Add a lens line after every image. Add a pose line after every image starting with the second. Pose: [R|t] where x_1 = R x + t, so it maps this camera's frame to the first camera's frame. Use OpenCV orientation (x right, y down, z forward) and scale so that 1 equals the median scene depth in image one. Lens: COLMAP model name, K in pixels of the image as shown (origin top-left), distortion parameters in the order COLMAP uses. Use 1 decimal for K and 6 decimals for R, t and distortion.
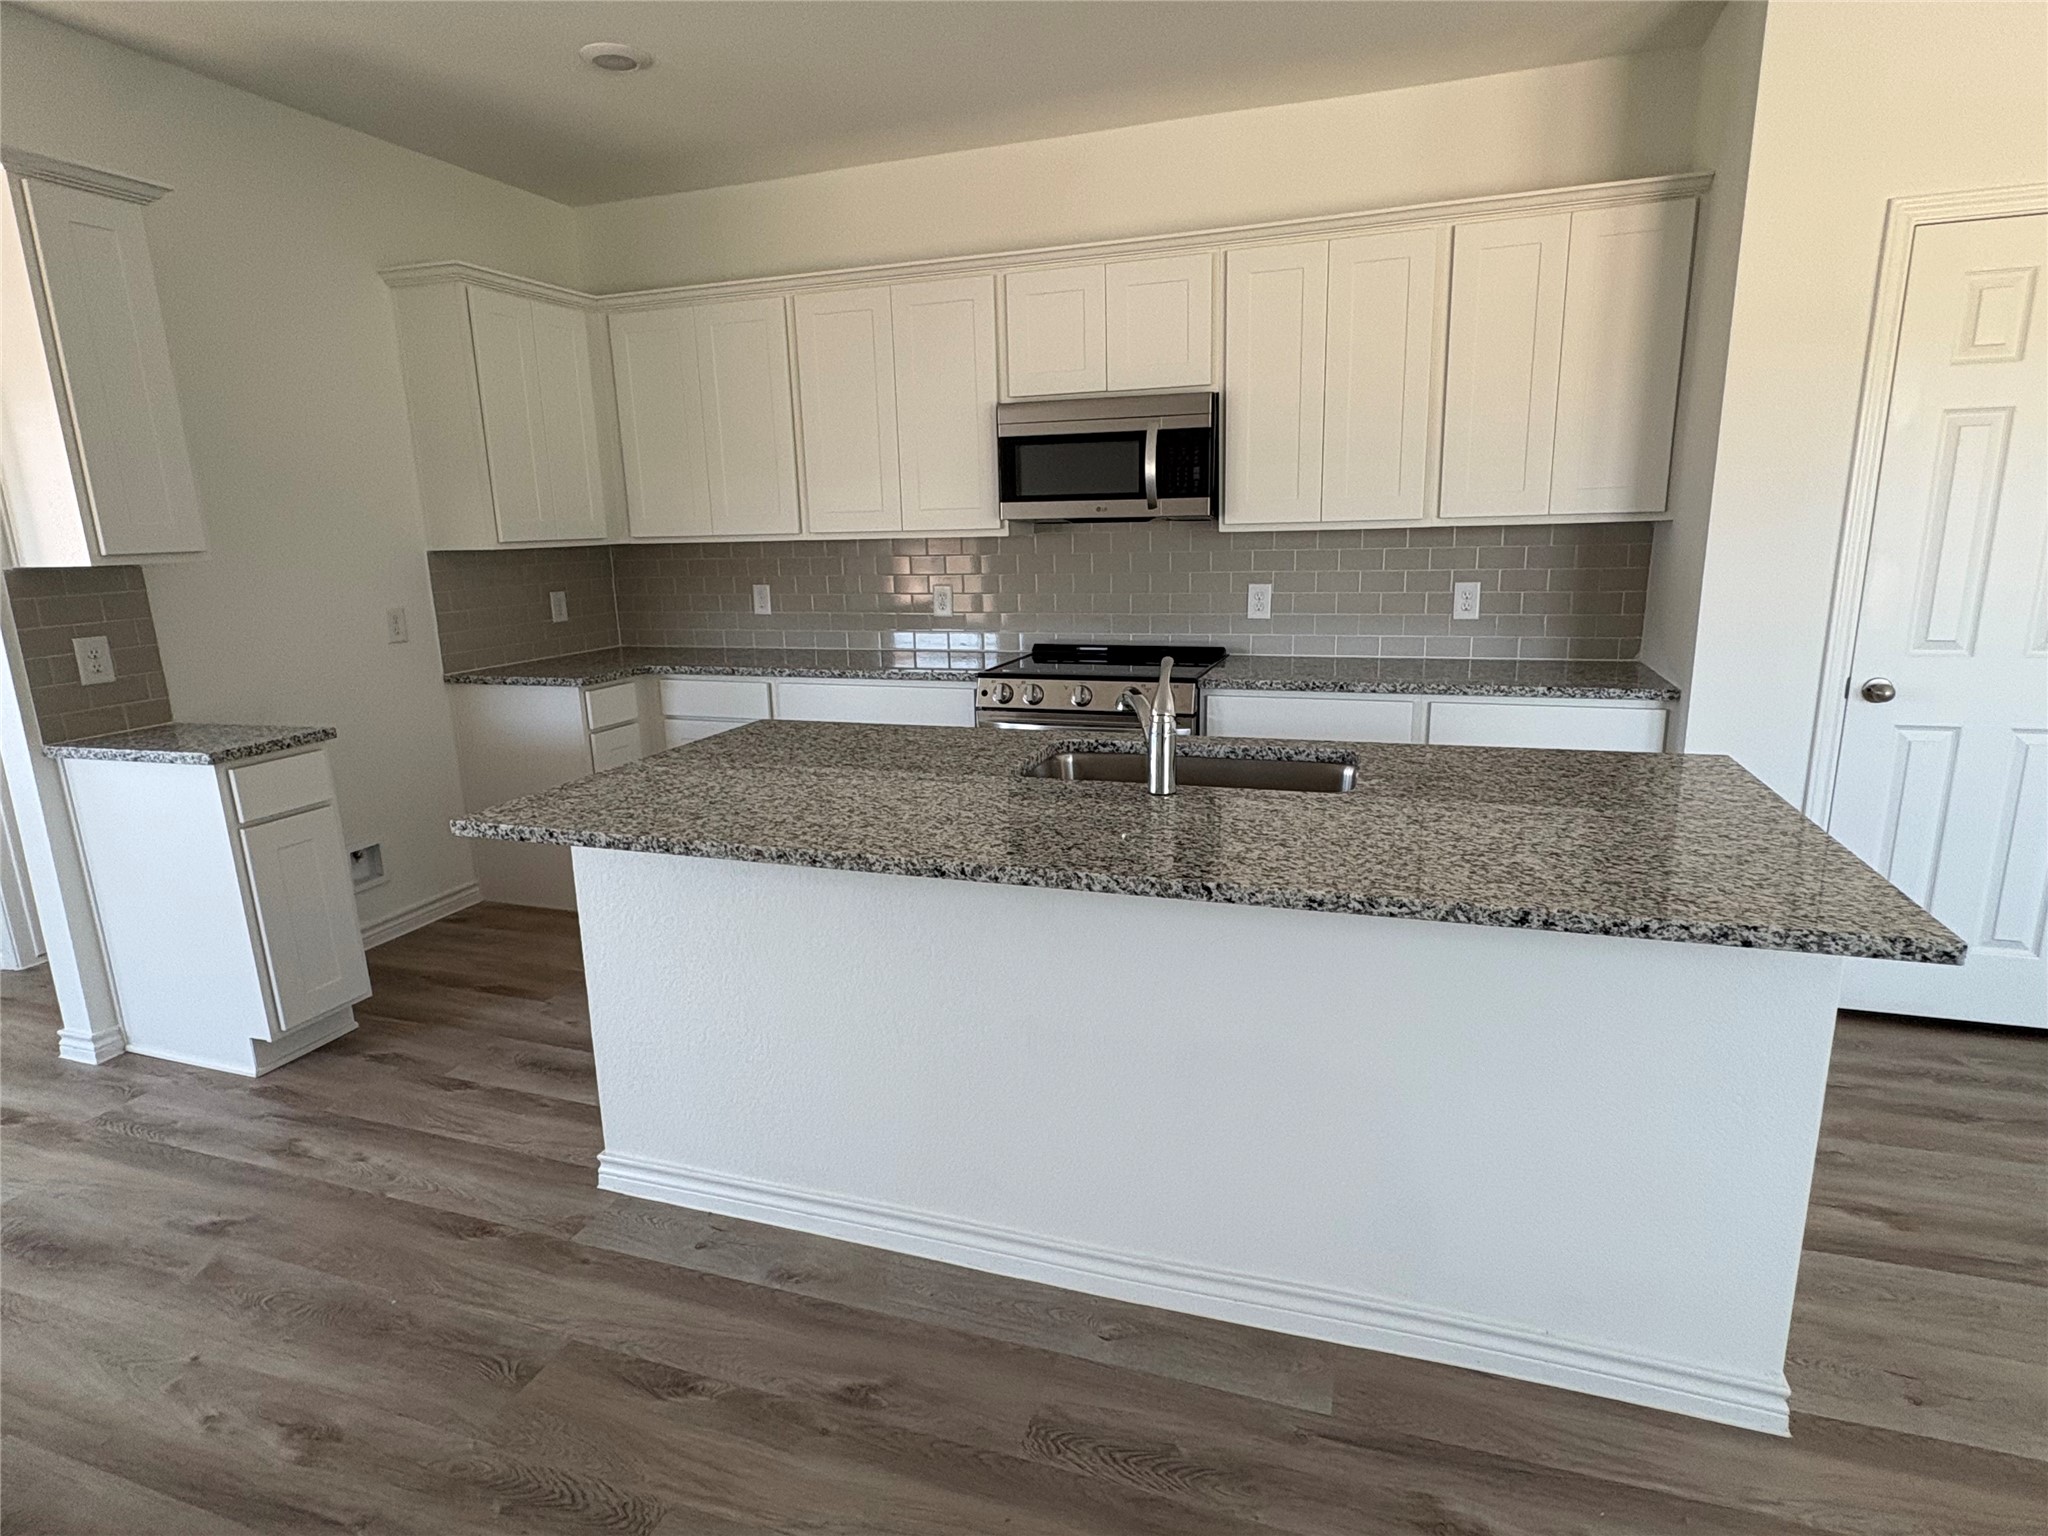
lens RADIAL K [[1096.0, 0, 1027.1], [0, 1096.0, 764.2], [0, 0, 1]] dist [0.000702, -0.001813]
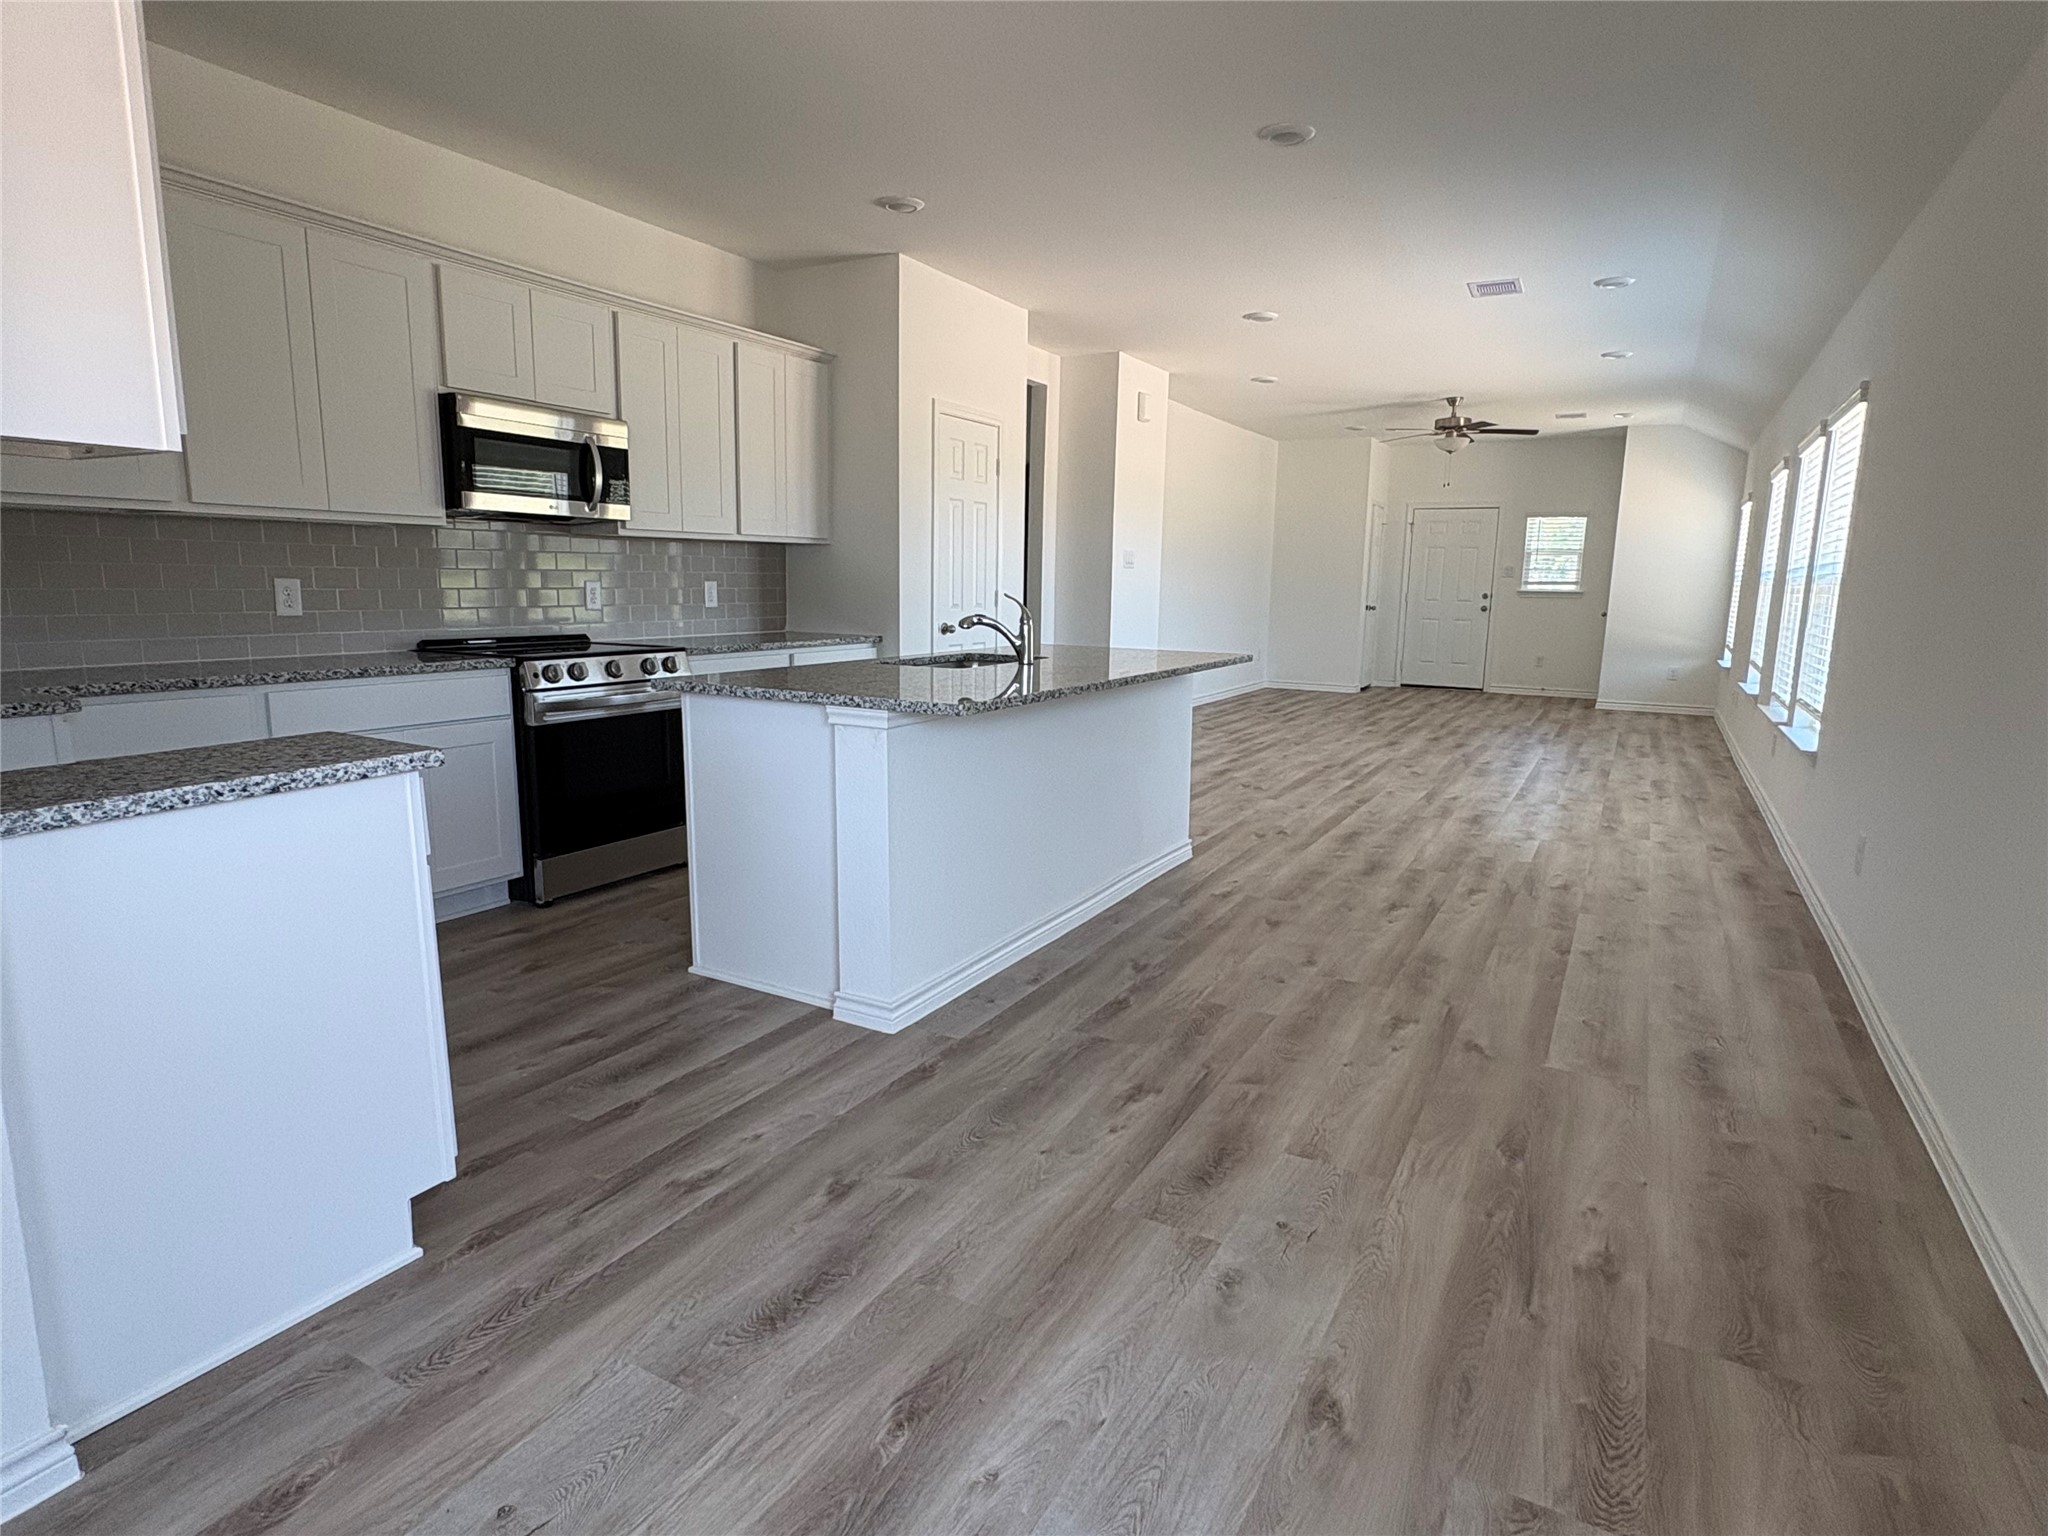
lens RADIAL K [[1123.6, 0, 1019.3], [0, 1123.6, 765.8], [0, 0, 1]] dist [-0.001465, -0.000145]
pose [[0.172238, -0.133910, 0.975911, -1.591403], [0.193477, 0.976018, 0.099778, -0.000002], [-0.965868, 0.171630, 0.194016, 0.593676]]
